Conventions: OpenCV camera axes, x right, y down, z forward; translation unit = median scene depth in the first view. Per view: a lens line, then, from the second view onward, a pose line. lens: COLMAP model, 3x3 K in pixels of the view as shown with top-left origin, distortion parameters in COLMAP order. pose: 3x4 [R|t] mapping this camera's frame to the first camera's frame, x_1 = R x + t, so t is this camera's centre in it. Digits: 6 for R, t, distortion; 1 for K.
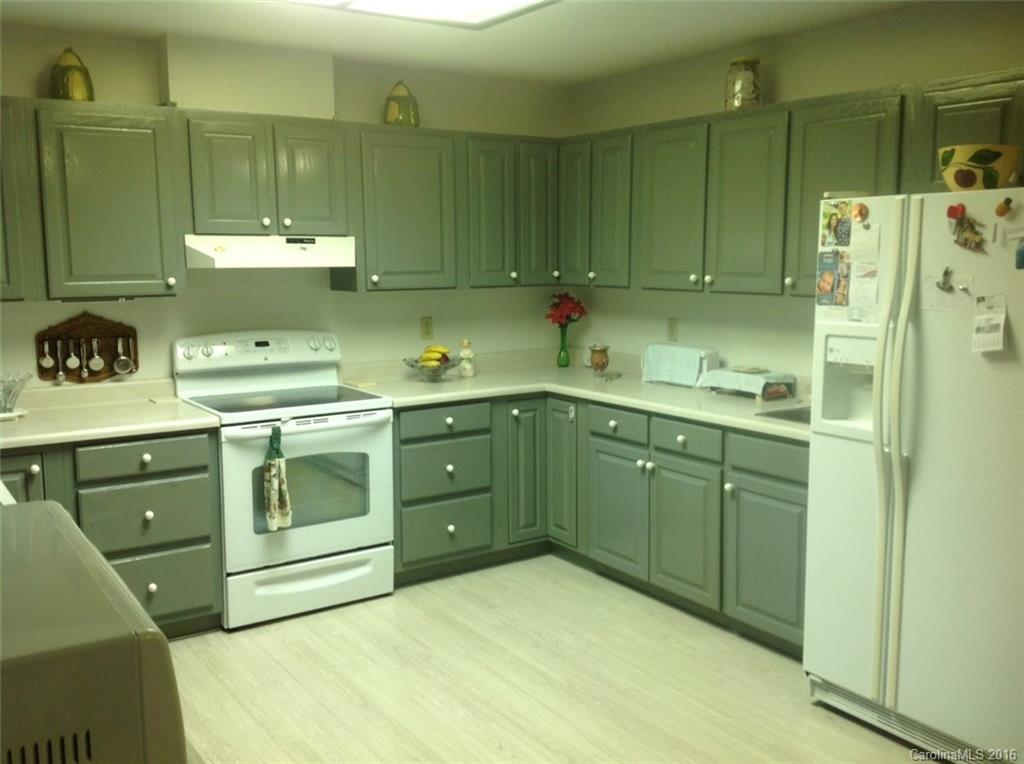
lens RADIAL K [[962.8, 0, 512.0], [0, 962.8, 382.0], [0, 0, 1]] dist [0.141800, -0.291408]
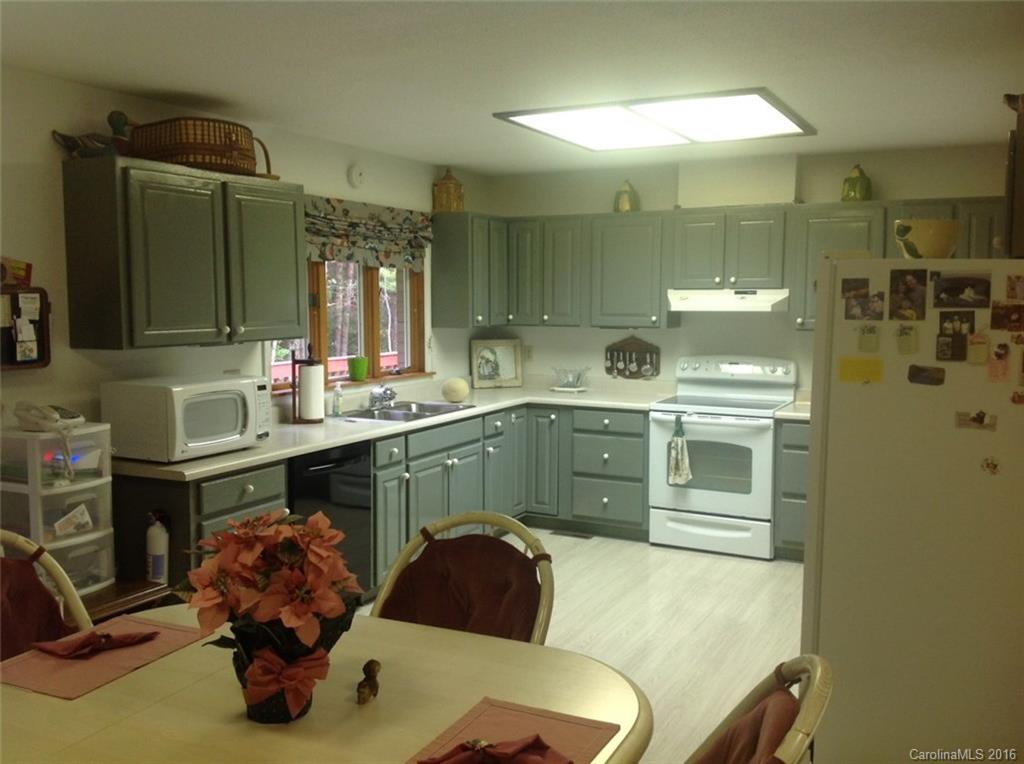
lens RADIAL K [[962.8, 0, 512.0], [0, 962.8, 382.0], [0, 0, 1]] dist [0.141800, -0.291408]
pose [[0.484944, 0.089369, -0.869967, 0.891448], [-0.122709, 0.991877, 0.033491, -0.023758], [0.865893, 0.090512, 0.491972, 0.030082]]
